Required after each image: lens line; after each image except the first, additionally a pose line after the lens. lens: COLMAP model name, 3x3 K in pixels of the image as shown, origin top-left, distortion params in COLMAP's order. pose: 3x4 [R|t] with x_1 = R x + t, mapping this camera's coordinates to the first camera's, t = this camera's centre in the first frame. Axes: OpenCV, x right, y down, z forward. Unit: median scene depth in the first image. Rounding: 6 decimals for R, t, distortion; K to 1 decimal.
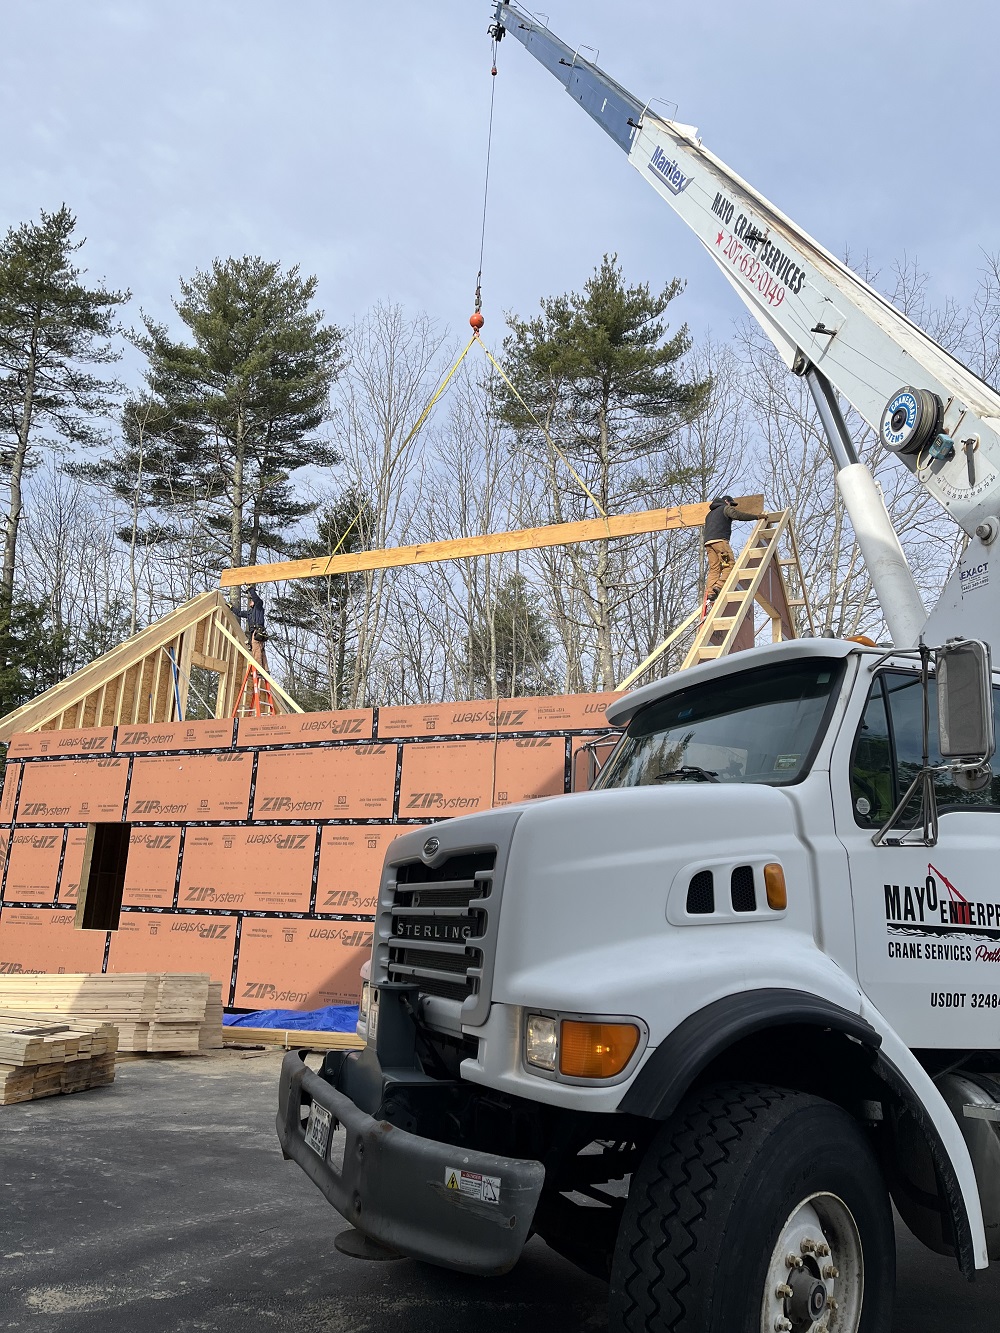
lens RADIAL K [[1049.8, 0, 495.8], [0, 1049.8, 634.5], [0, 0, 1]] dist [-0.001246, -0.000909]
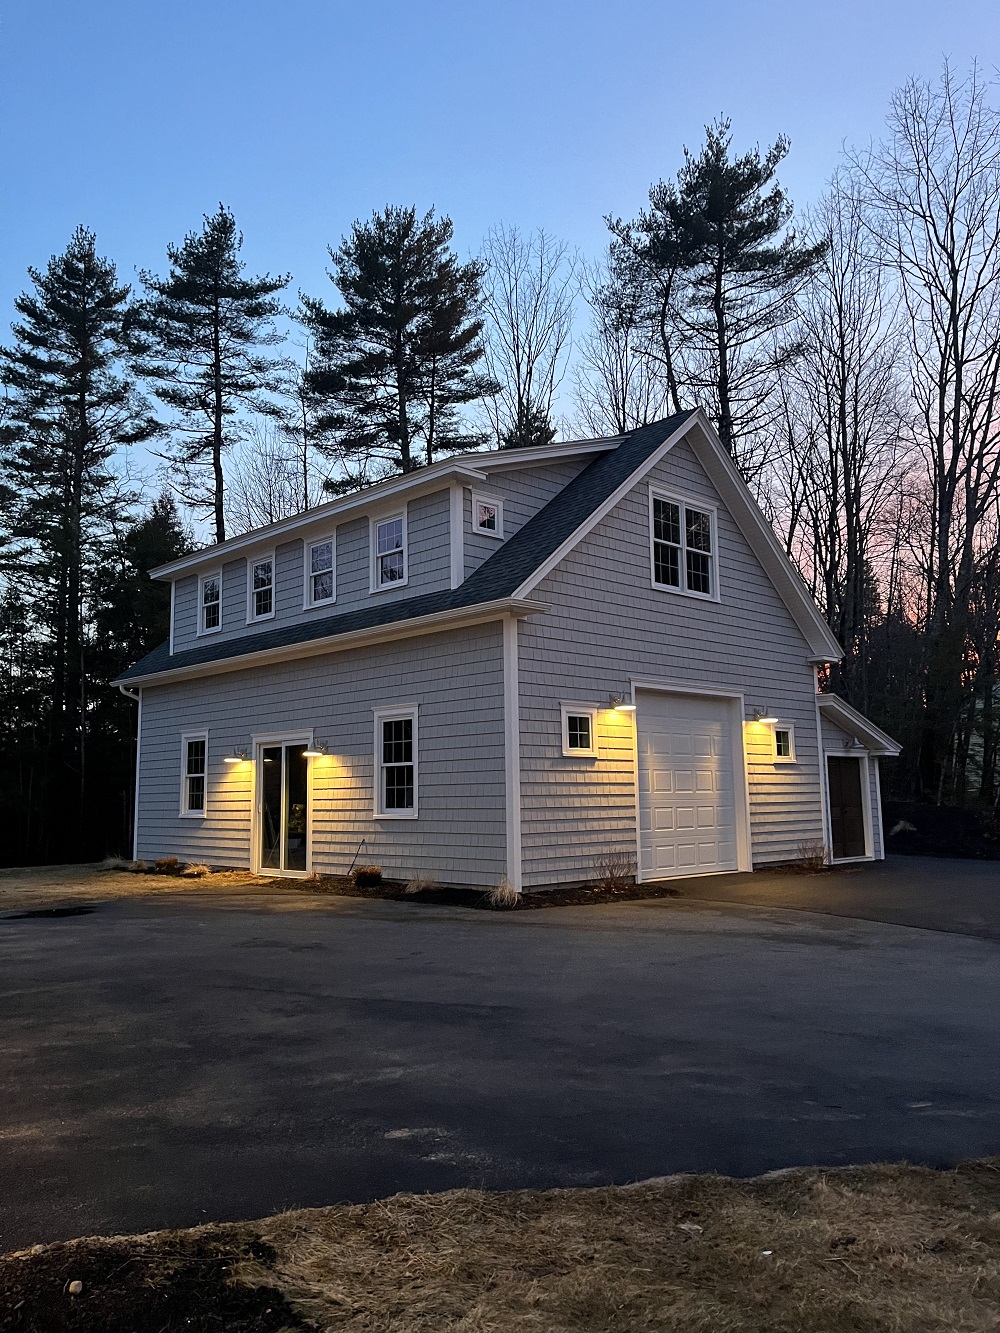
lens RADIAL K [[1002.5, 0, 500.0], [0, 1002.5, 666.5], [0, 0, 1]] dist [0.067045, -0.096701]
pose [[0.952684, -0.108087, -0.284096, 0.135675], [0.145756, 0.982622, 0.114929, -0.001820], [0.266737, -0.150899, 0.951883, -0.045855]]
